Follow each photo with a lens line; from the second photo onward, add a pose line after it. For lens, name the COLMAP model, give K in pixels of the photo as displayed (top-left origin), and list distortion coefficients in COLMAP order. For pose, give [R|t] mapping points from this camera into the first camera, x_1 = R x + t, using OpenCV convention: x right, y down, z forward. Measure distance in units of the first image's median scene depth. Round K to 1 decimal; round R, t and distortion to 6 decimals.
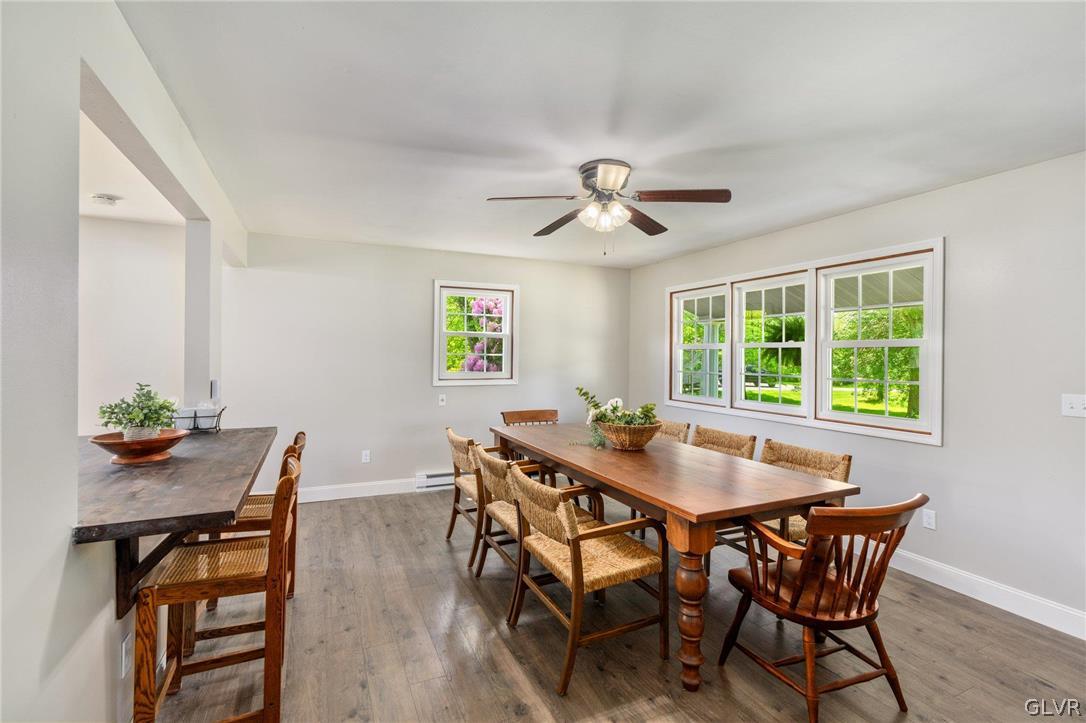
lens RADIAL K [[486.4, 0, 541.9], [0, 486.4, 355.3], [0, 0, 1]] dist [-0.003209, -0.000284]
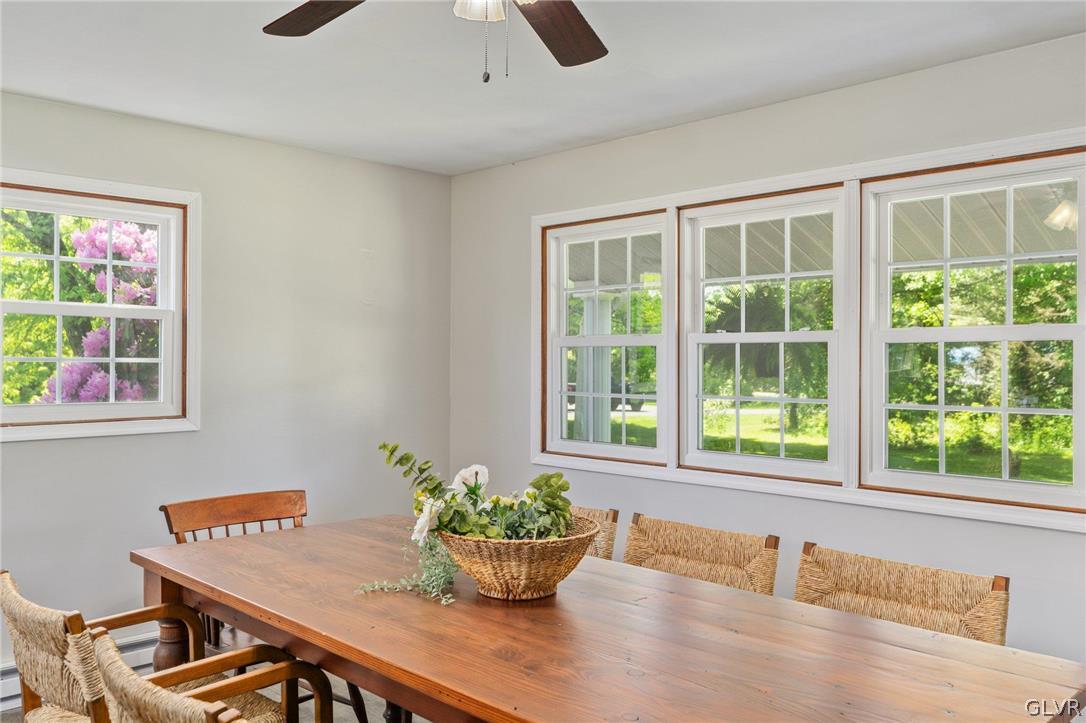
lens RADIAL K [[885.6, 0, 543.0], [0, 885.6, 361.5], [0, 0, 1]] dist [0.012526, -0.007188]
pose [[0.942257, -0.006611, 0.334825, -0.031319], [0.005797, 0.999977, 0.003431, -0.000500], [-0.334840, -0.001292, 0.942274, 0.217479]]
